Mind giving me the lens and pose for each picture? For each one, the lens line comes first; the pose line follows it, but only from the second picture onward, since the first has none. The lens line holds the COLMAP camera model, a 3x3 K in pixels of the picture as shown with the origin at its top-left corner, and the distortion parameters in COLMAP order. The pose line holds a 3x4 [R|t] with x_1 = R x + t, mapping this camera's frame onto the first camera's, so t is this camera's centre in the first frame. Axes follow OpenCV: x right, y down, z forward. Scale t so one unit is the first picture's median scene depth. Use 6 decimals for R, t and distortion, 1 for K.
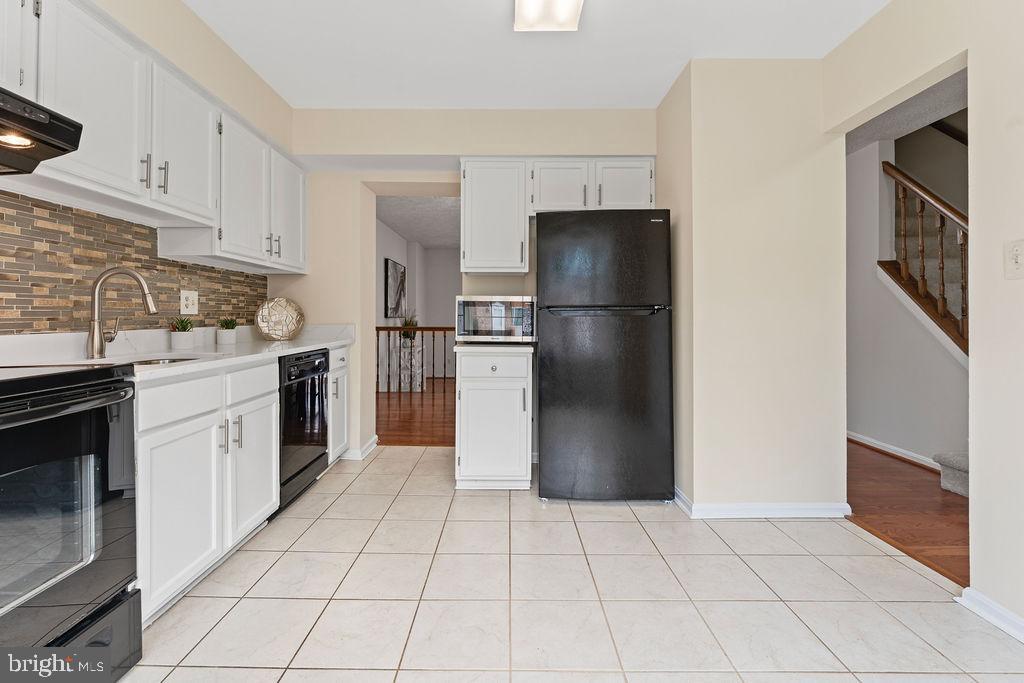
lens RADIAL K [[453.6, 0, 507.0], [0, 453.6, 314.8], [0, 0, 1]] dist [-0.004350, 0.000224]
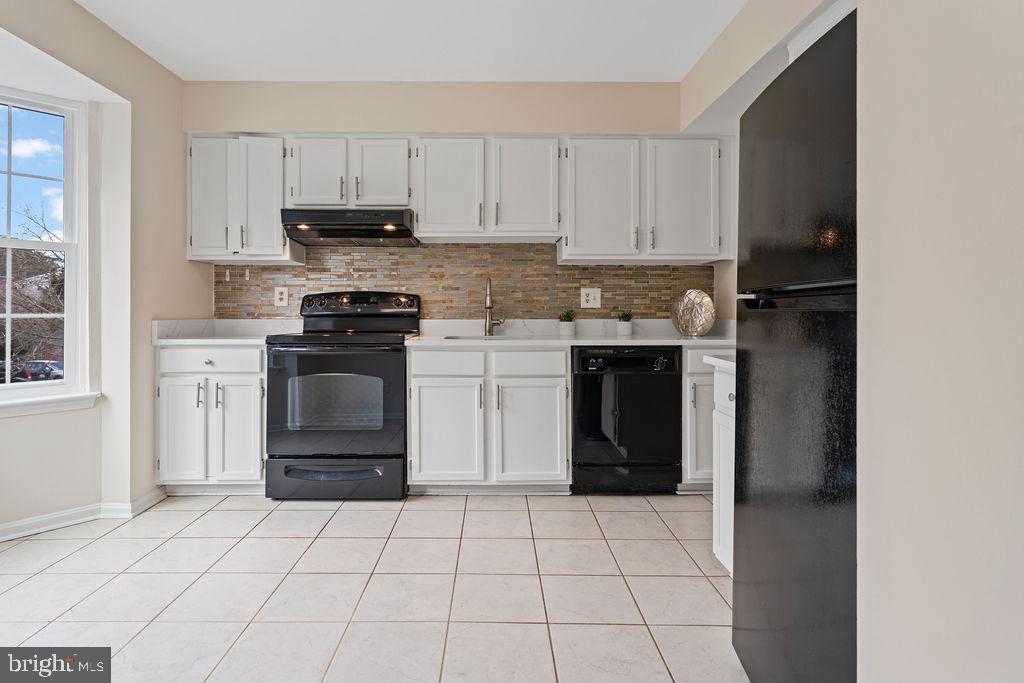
lens RADIAL K [[507.0, 0, 479.6], [0, 507.0, 317.1], [0, 0, 1]] dist [0.006384, 0.000207]
pose [[0.001640, 0.014958, -0.999887, 0.657828], [0.002004, 0.999886, 0.014961, 0.002959], [0.999997, -0.002028, 0.001610, 0.706842]]
